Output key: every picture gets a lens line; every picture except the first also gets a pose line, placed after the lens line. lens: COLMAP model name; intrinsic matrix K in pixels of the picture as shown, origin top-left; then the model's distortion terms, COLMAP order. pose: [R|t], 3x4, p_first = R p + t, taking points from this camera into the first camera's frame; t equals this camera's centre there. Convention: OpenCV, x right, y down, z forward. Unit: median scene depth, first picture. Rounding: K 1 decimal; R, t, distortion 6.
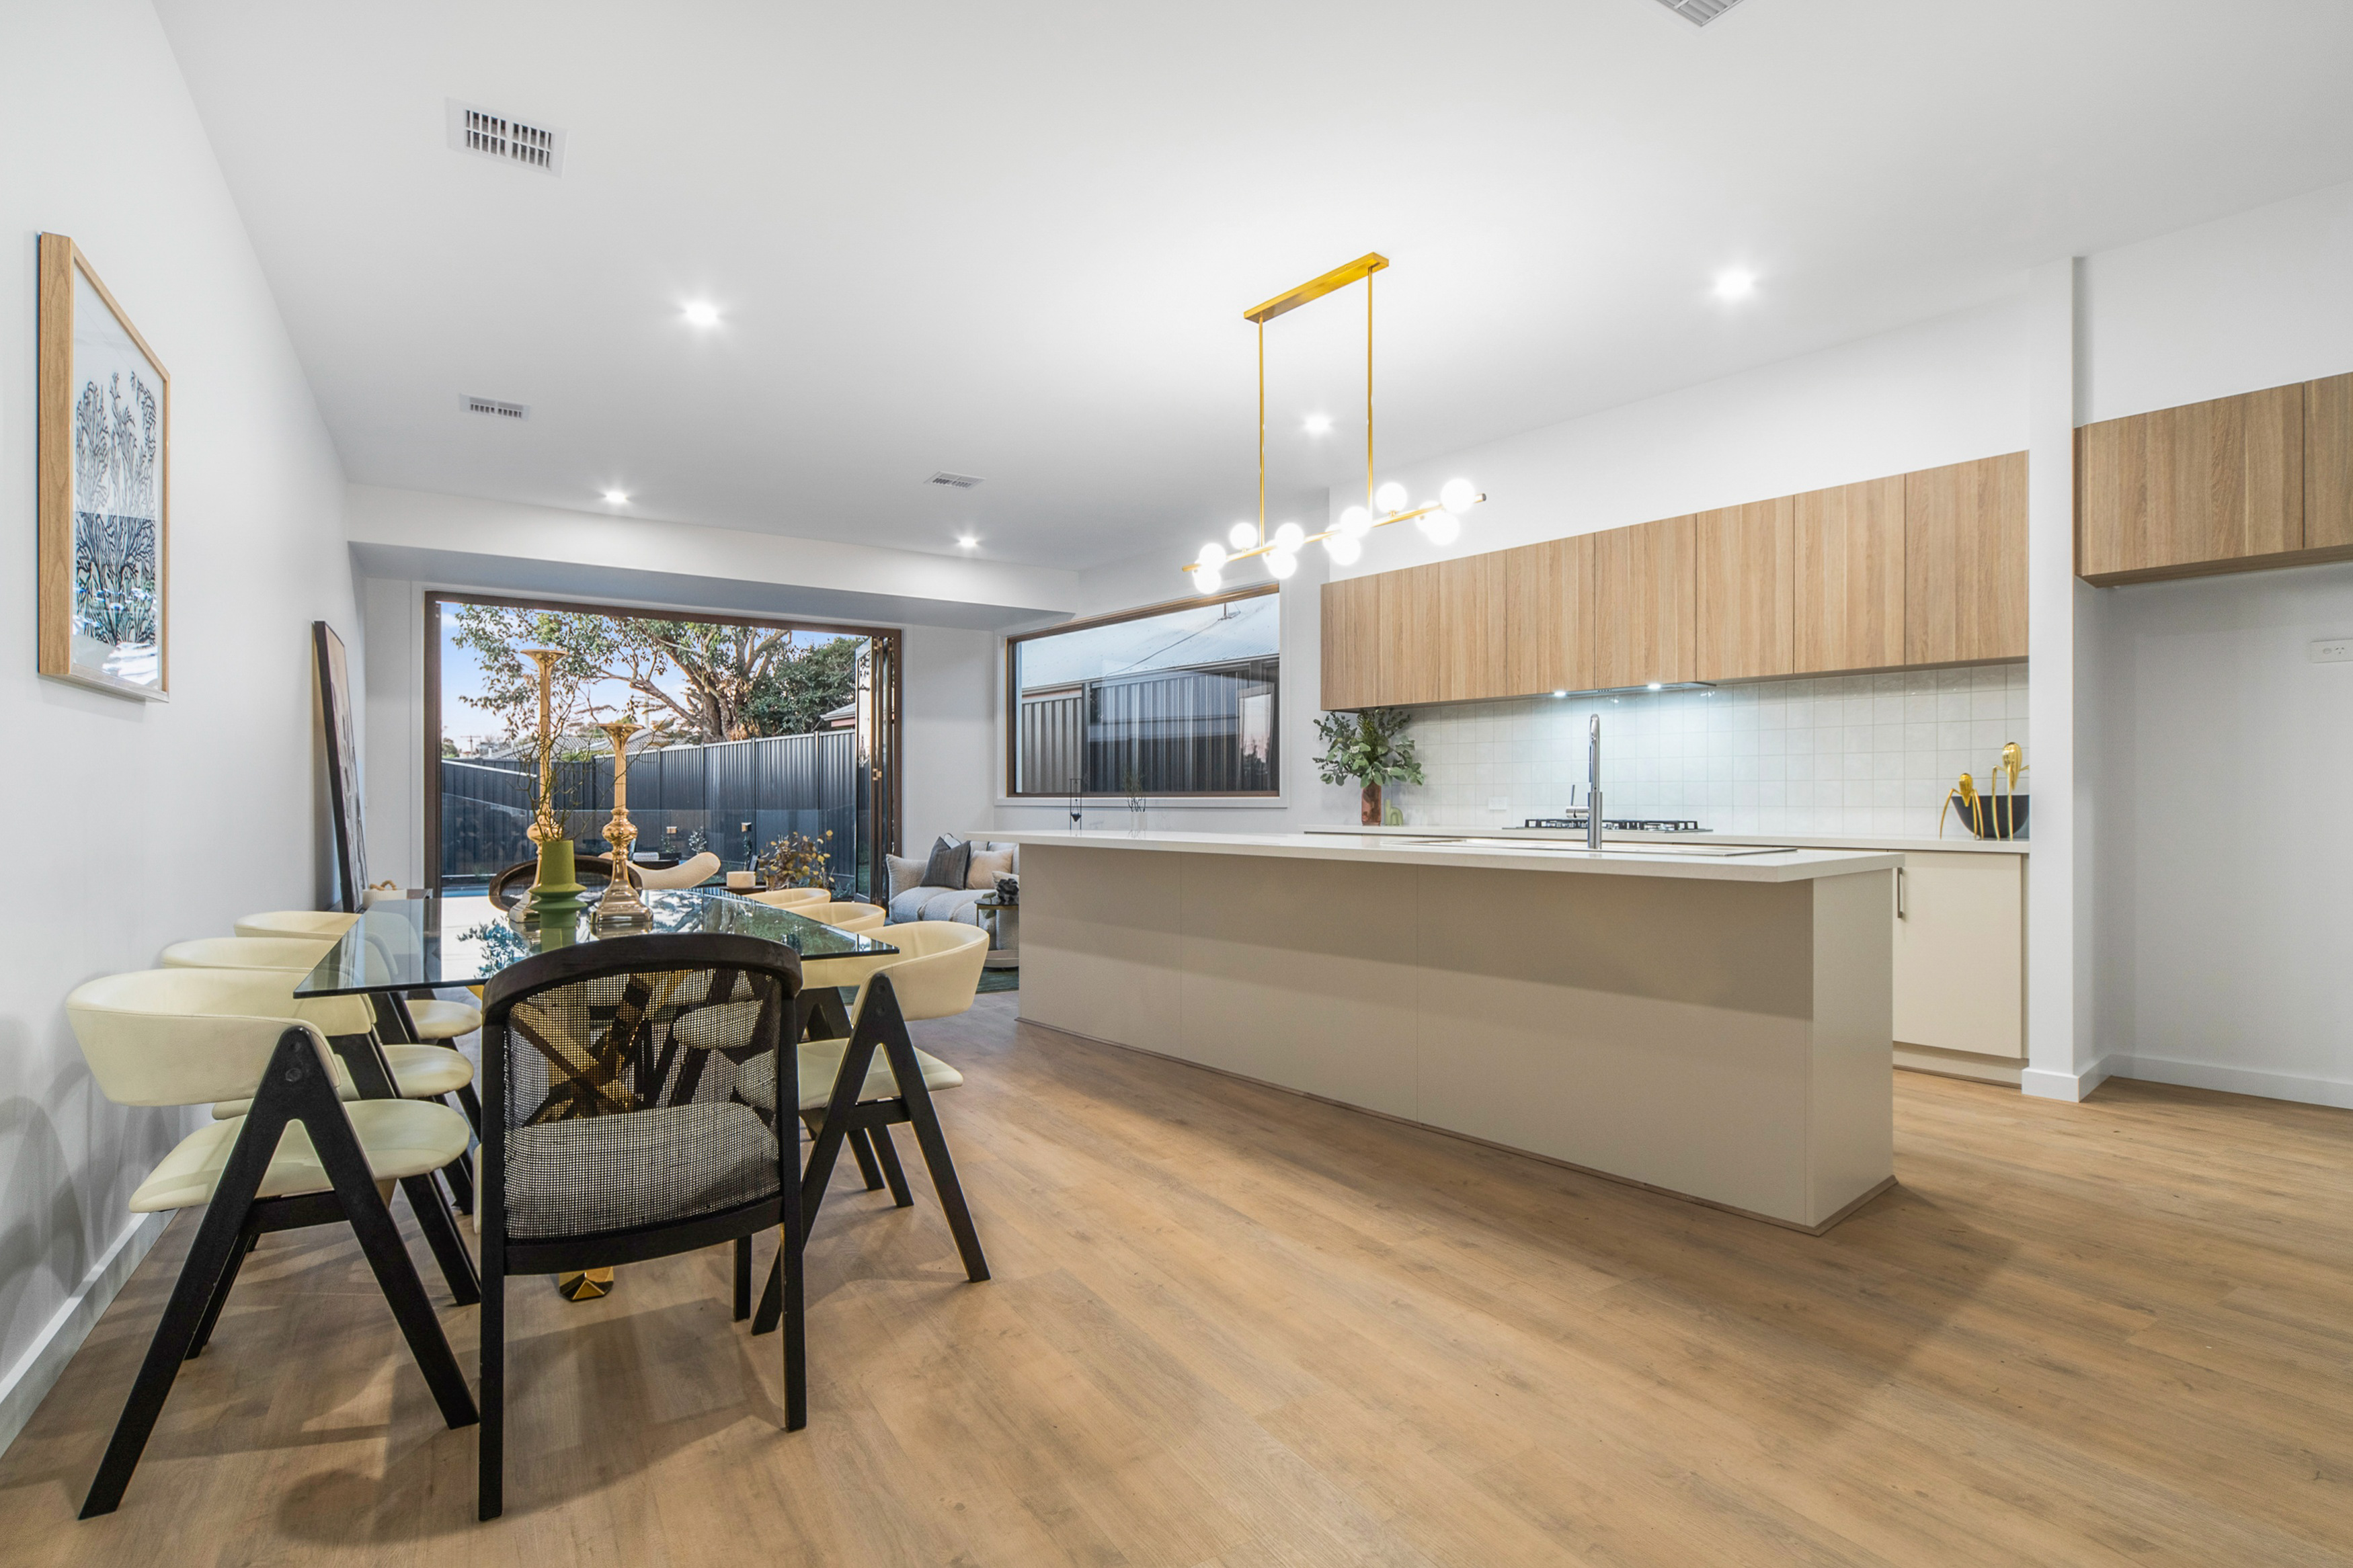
lens RADIAL K [[1164.0, 0, 1184.3], [0, 1164.0, 789.4], [0, 0, 1]] dist [0.003773, -0.000312]
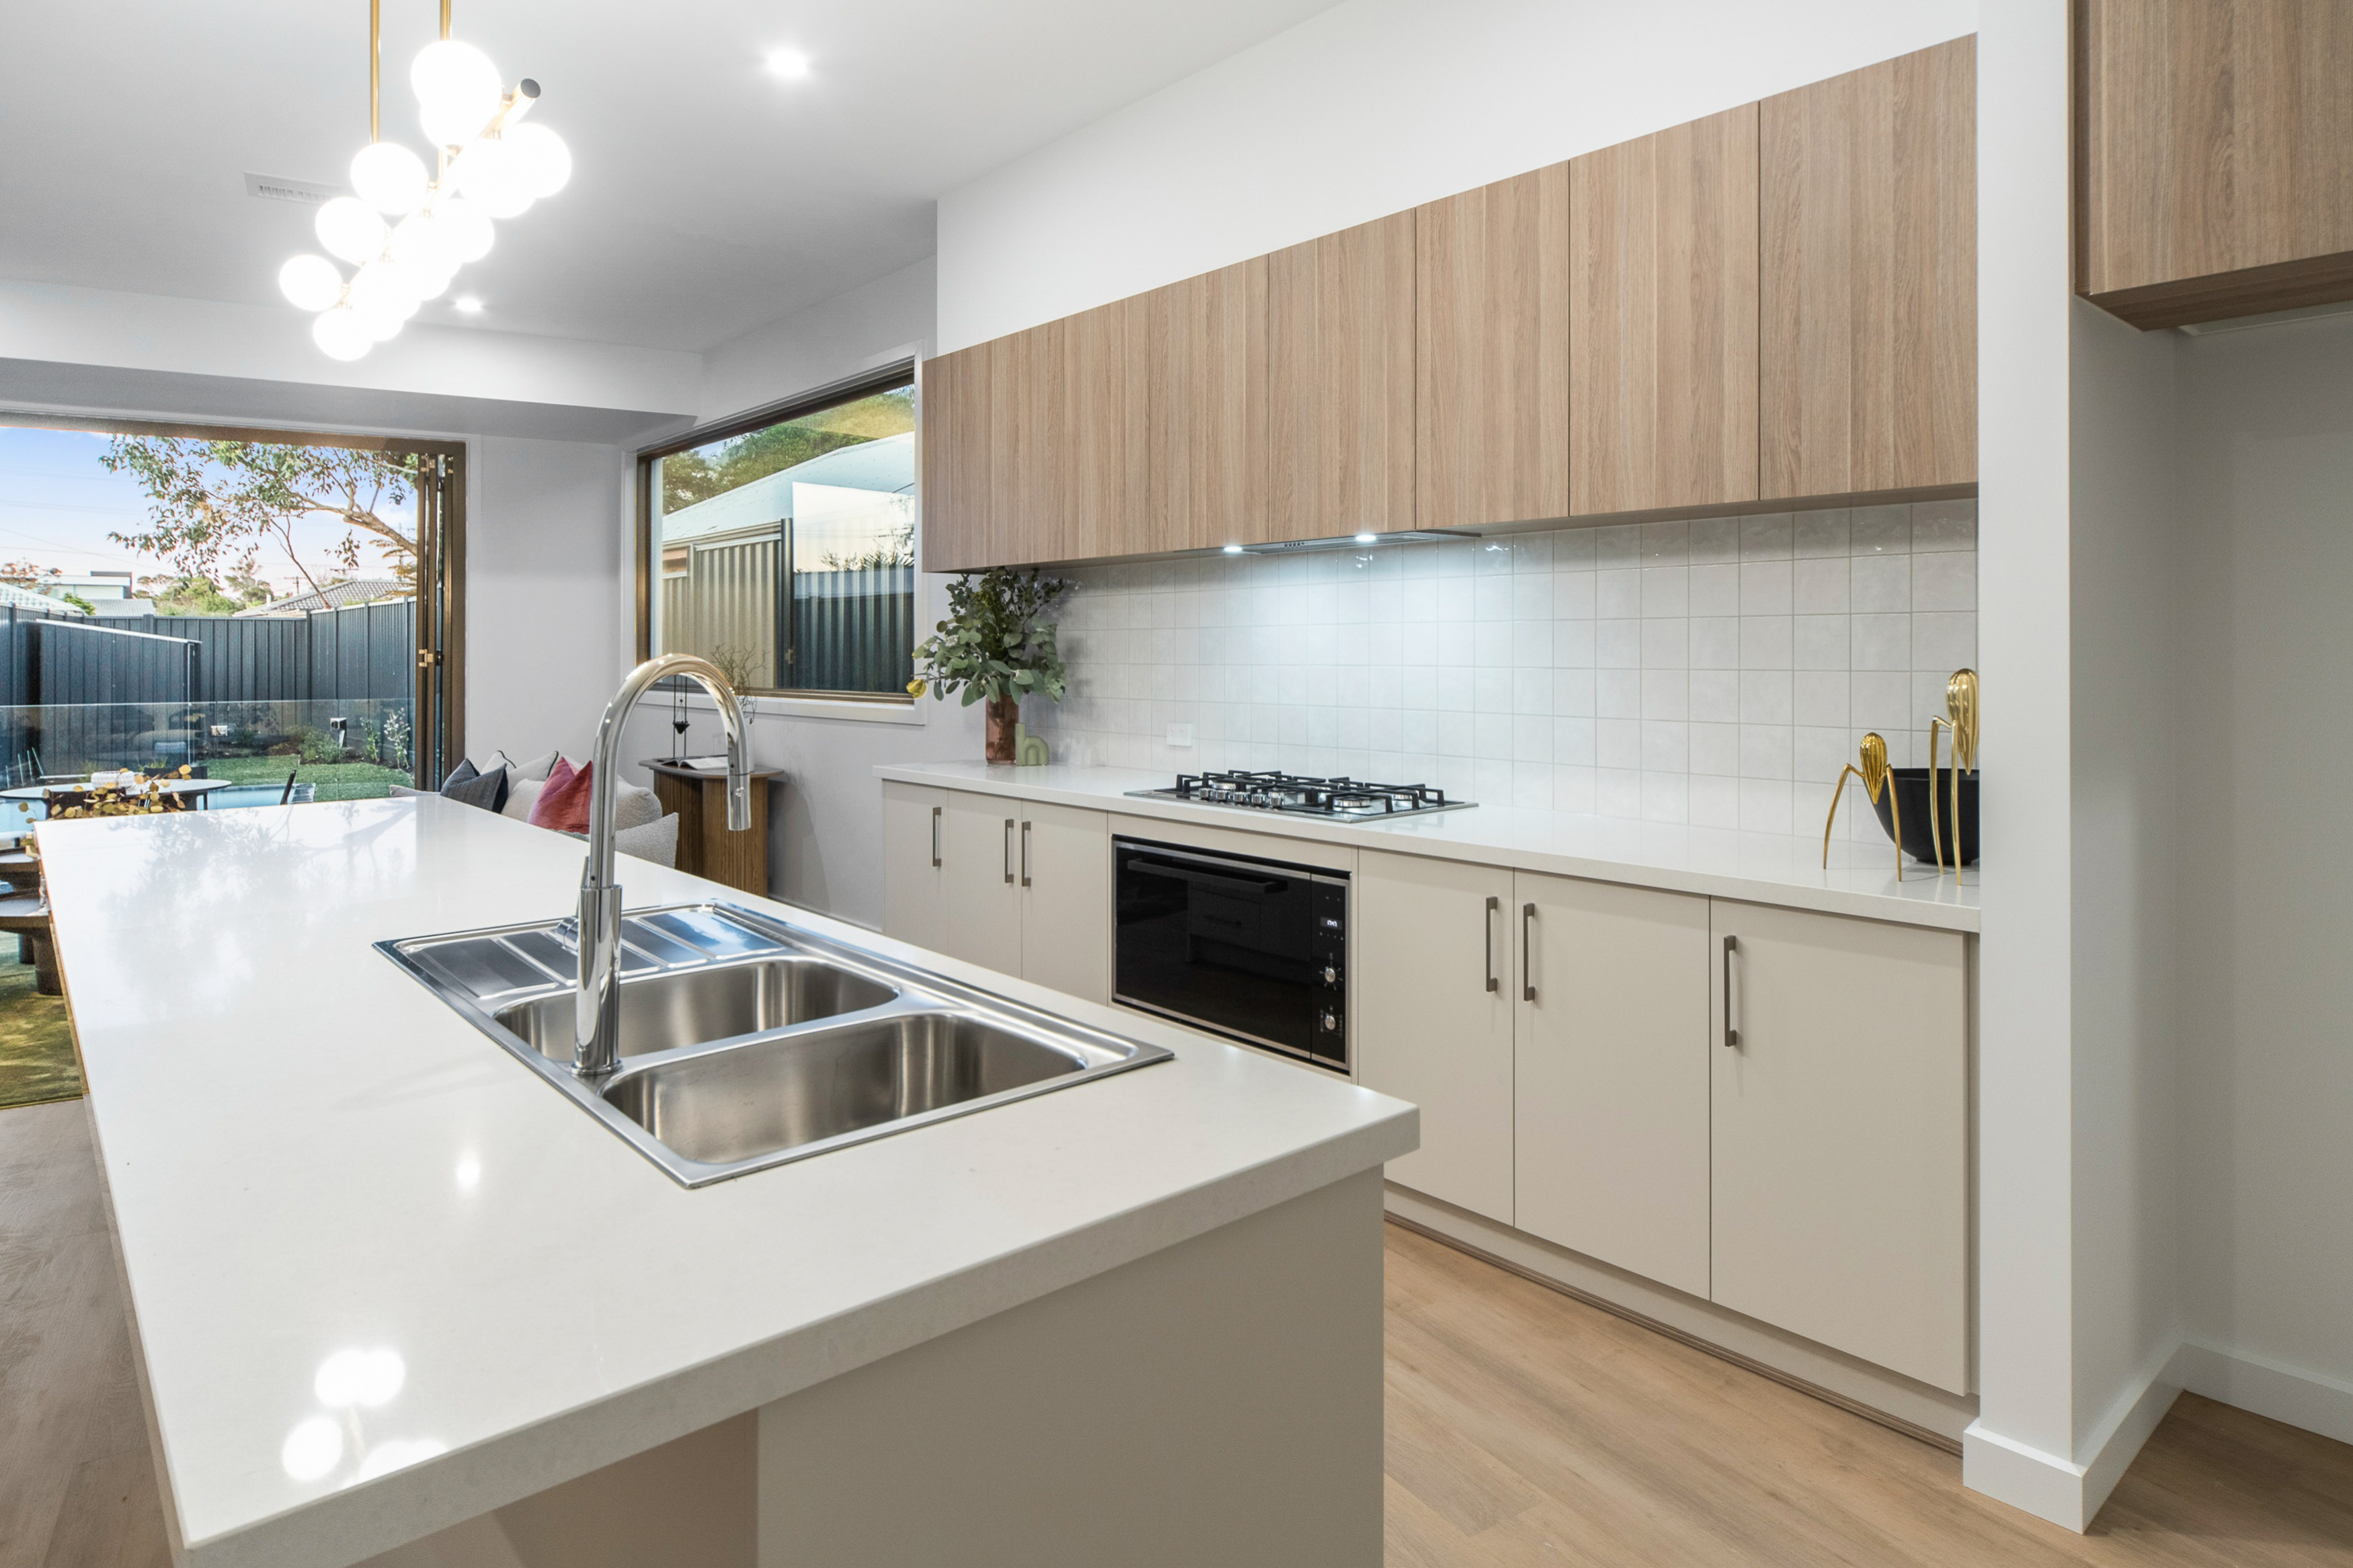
lens RADIAL K [[1397.8, 0, 1196.0], [0, 1397.8, 640.4], [0, 0, 1]] dist [0.004157, 0.004581]
pose [[0.999997, -0.002613, 0.000249, 0.303918], [0.002613, 0.999994, 0.002084, -0.039999], [-0.000255, -0.002084, 0.999998, 0.334146]]
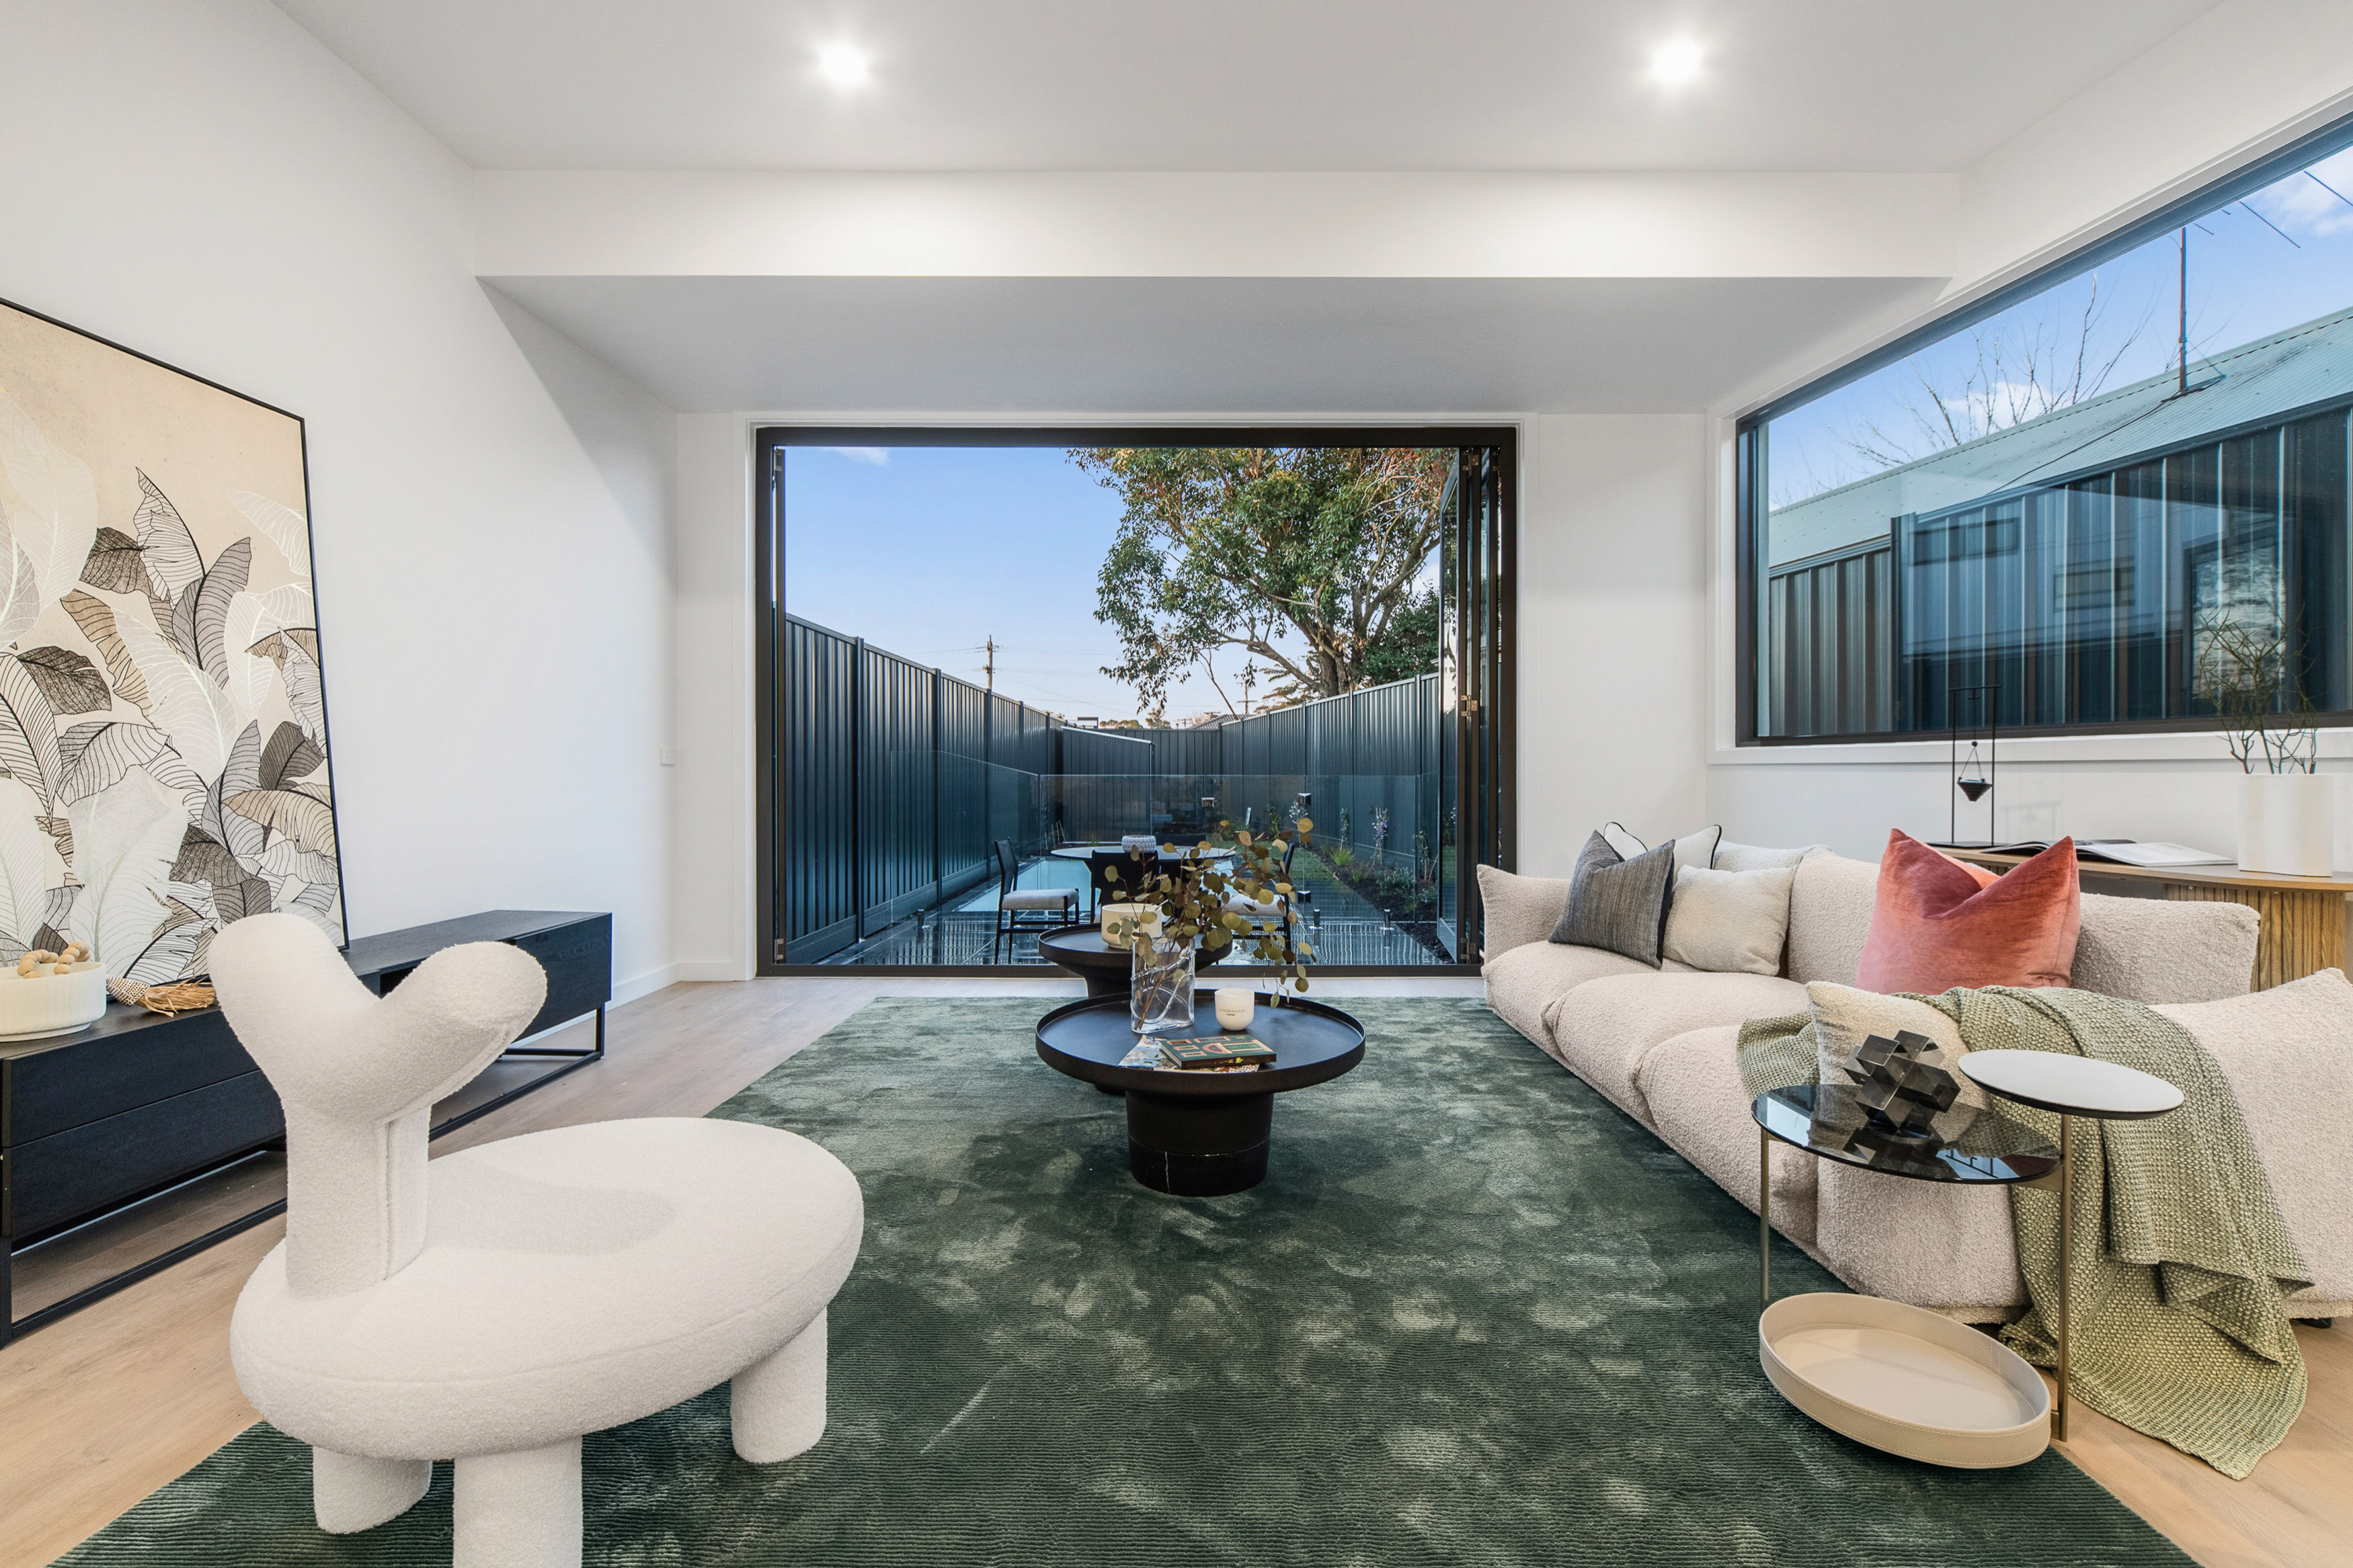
lens RADIAL K [[1064.0, 0, 1190.4], [0, 1064.0, 776.2], [0, 0, 1]] dist [-0.000035, 0.000492]
pose [[0.847832, 0.001702, -0.530263, -0.195303], [0.005305, 0.999918, 0.011690, 0.021898], [0.530239, -0.012724, 0.847753, 0.889480]]
